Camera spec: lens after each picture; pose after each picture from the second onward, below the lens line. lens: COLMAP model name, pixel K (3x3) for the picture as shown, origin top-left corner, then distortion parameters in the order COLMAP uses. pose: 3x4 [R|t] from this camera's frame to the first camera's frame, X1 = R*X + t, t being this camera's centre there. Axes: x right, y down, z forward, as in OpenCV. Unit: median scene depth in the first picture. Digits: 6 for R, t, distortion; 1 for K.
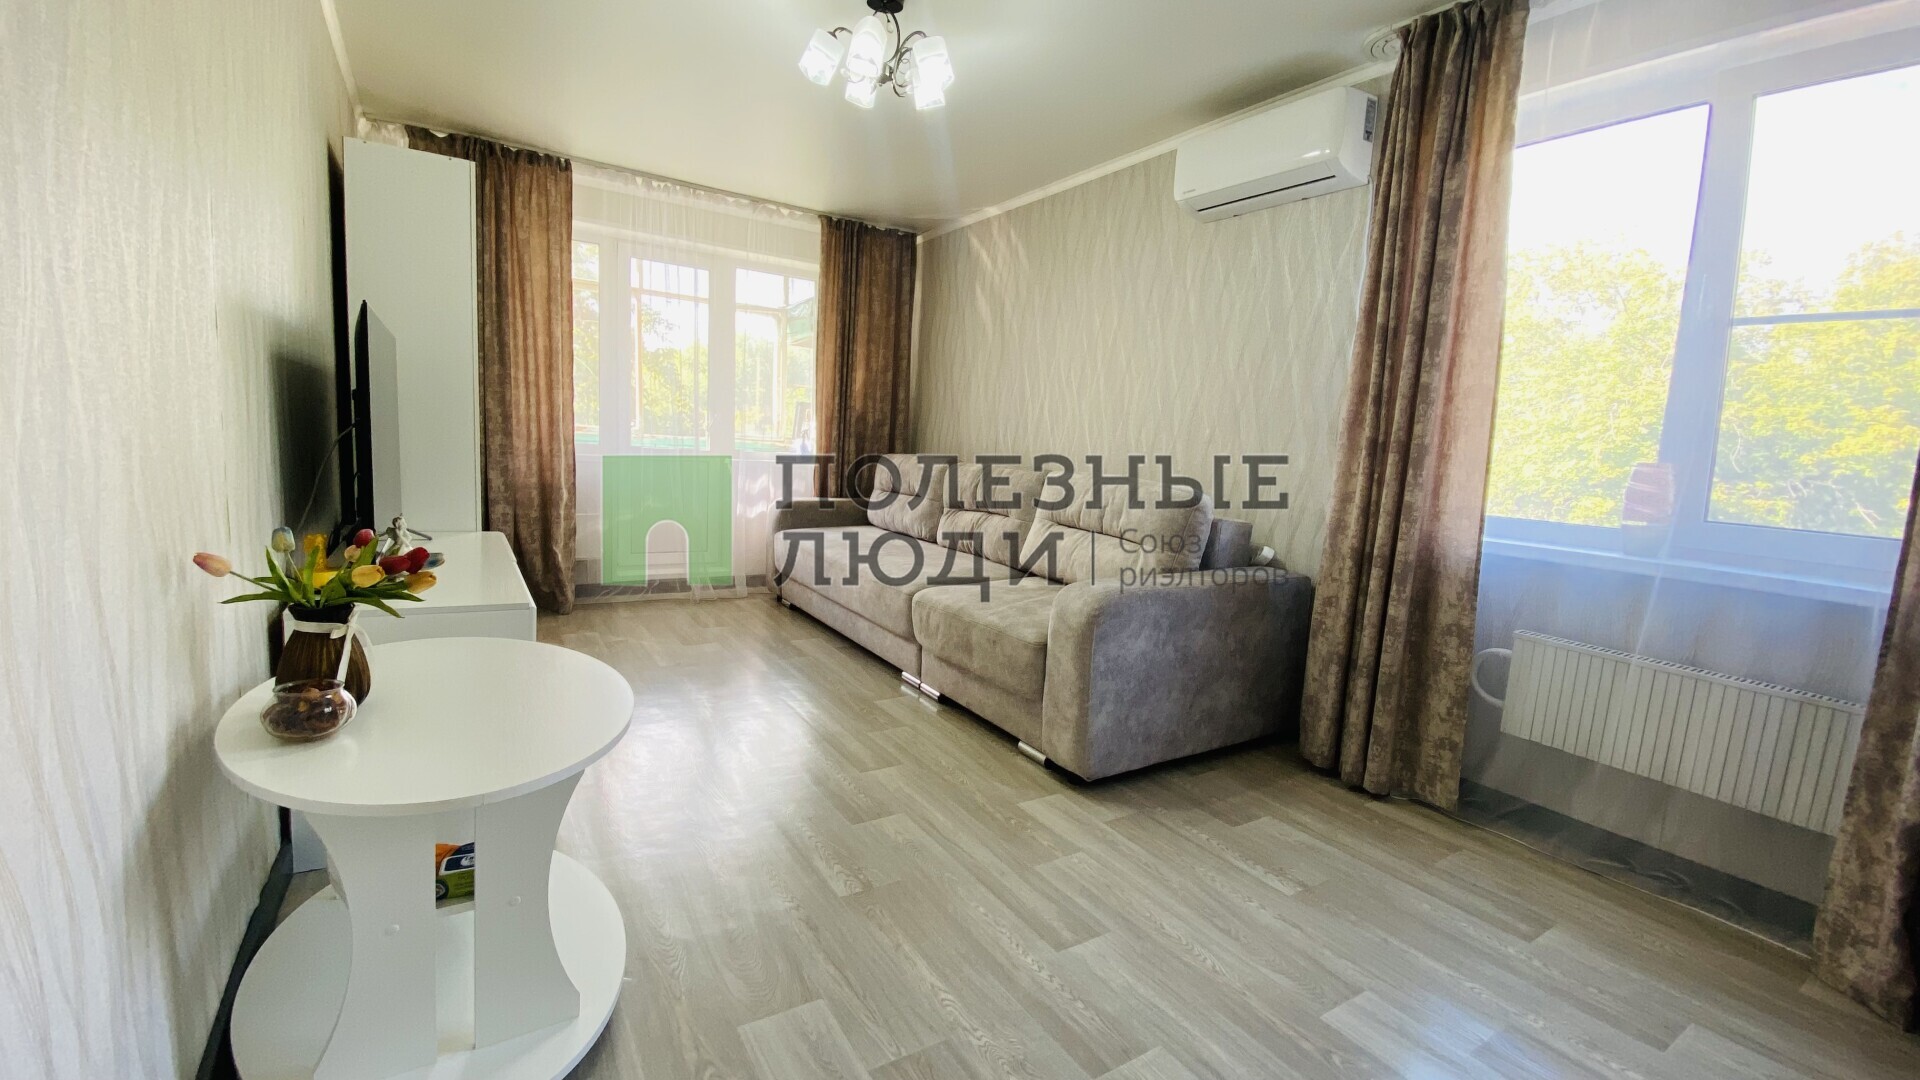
lens RADIAL K [[765.6, 0, 960.0], [0, 765.6, 540.0], [0, 0, 1]] dist [-0.000064, -0.013530]
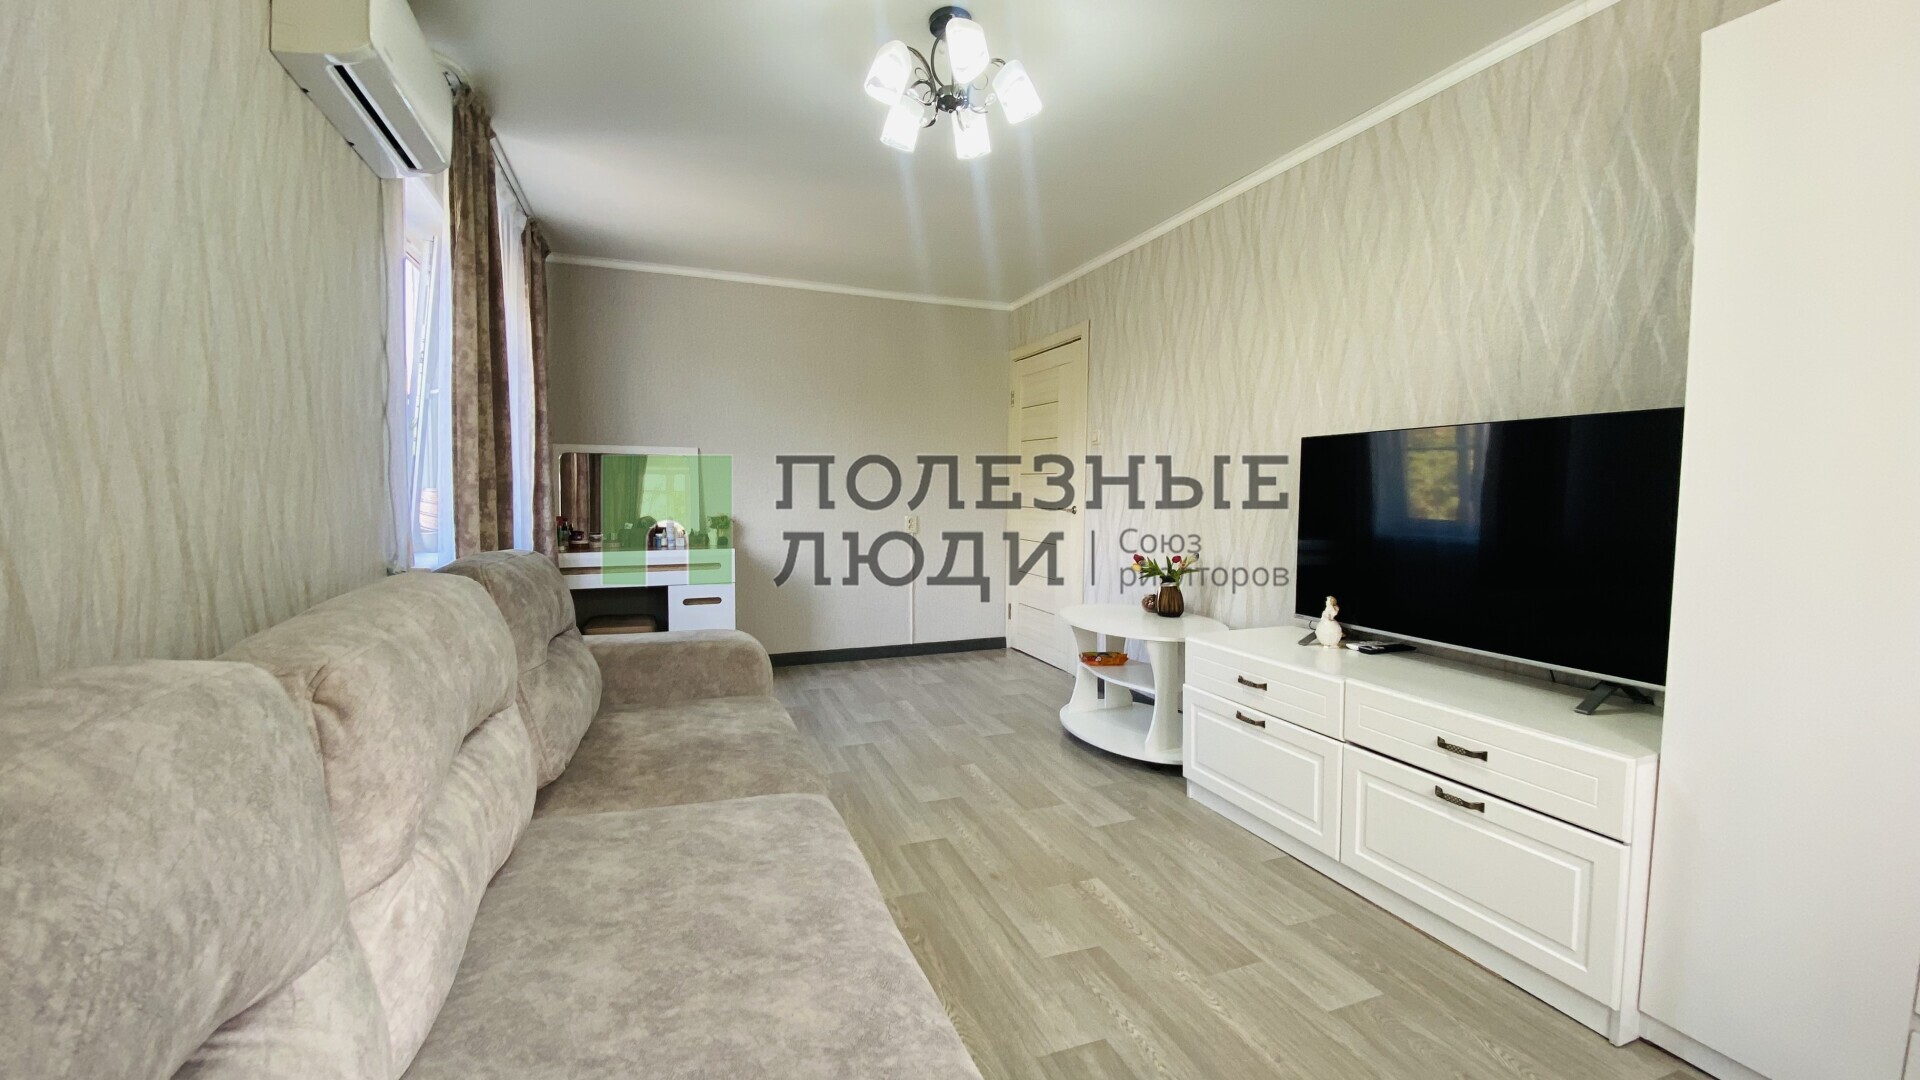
lens RADIAL K [[765.6, 0, 960.0], [0, 765.6, 540.0], [0, 0, 1]] dist [-0.000064, -0.013530]
pose [[-0.976723, -0.078403, 0.199663, -0.194335], [-0.037179, 0.978597, 0.202399, -0.175681], [-0.211259, 0.190265, -0.958733, 1.153203]]
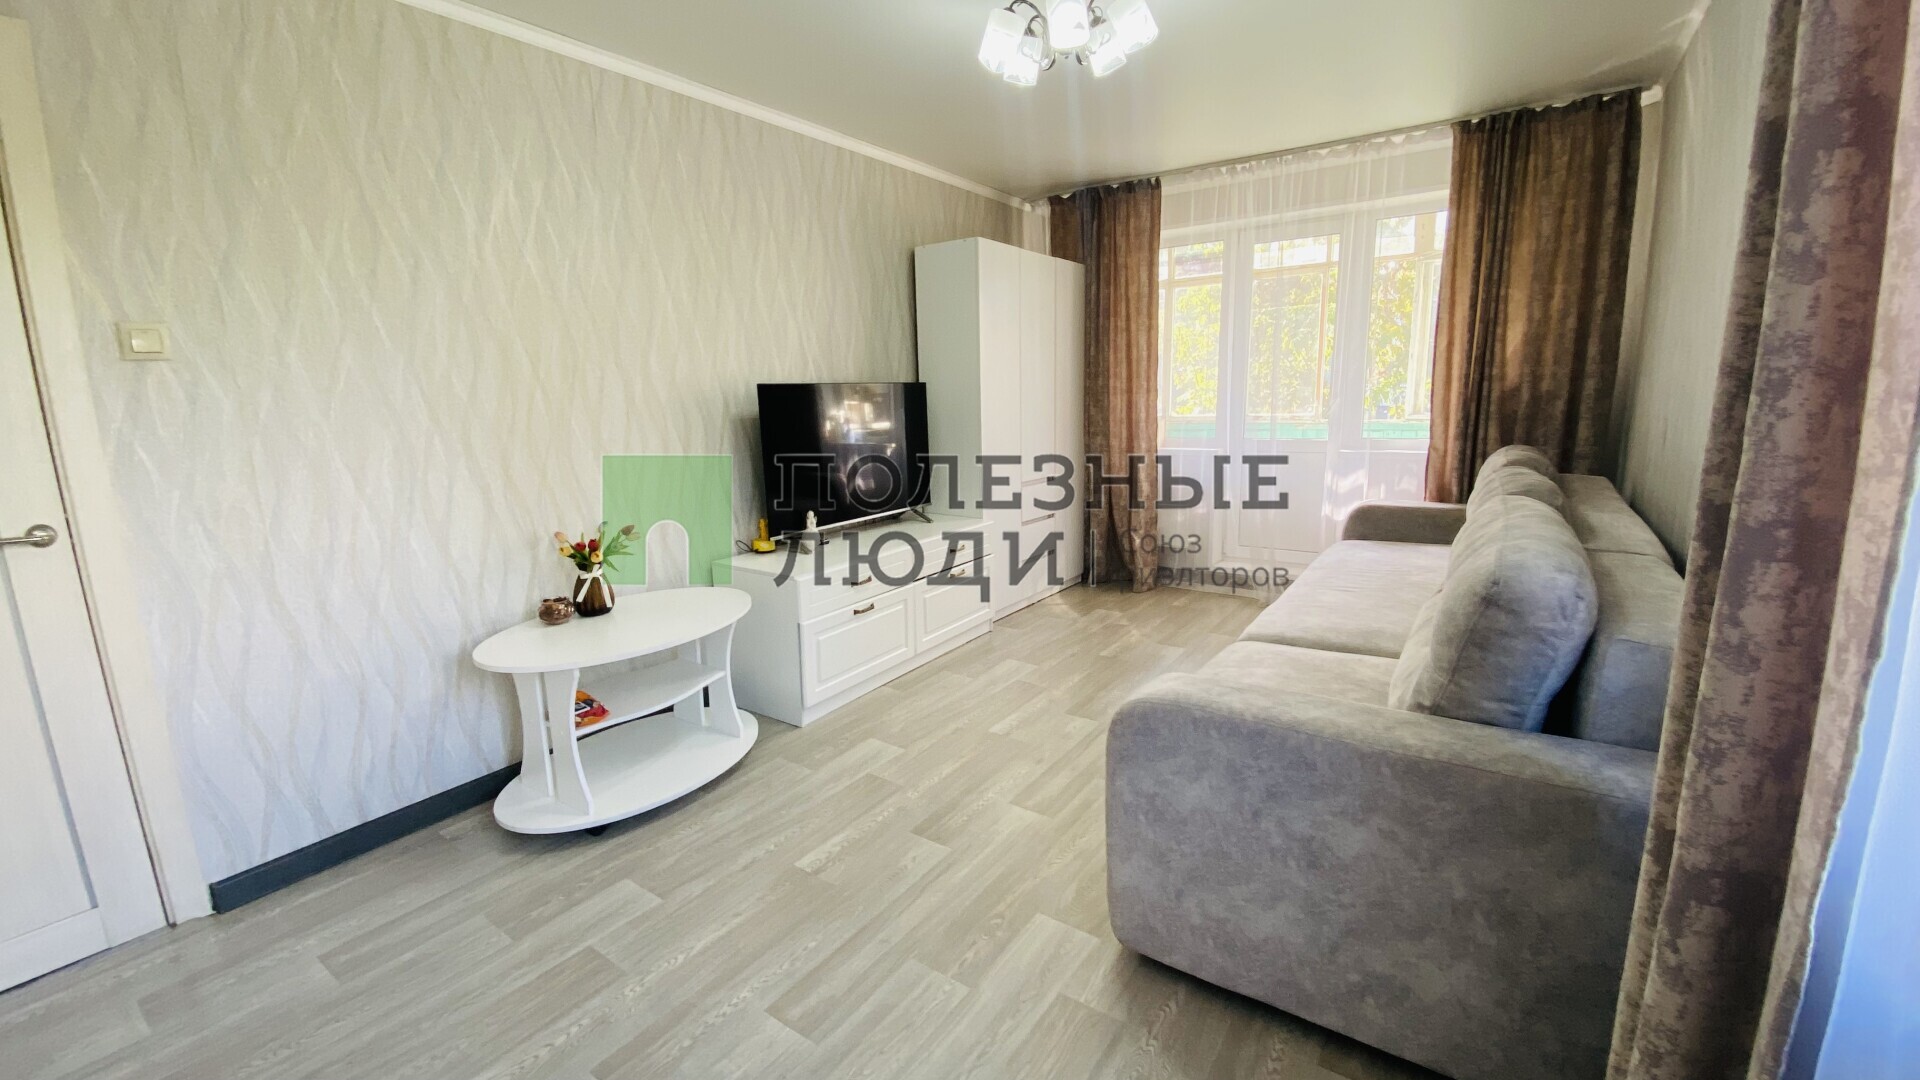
lens RADIAL K [[765.6, 0, 960.0], [0, 765.6, 540.0], [0, 0, 1]] dist [-0.000064, -0.013530]
pose [[0.382499, 0.111156, -0.917245, 0.429209], [-0.067844, 0.993436, 0.092098, -0.069573], [0.921462, 0.027002, 0.387529, 0.338670]]
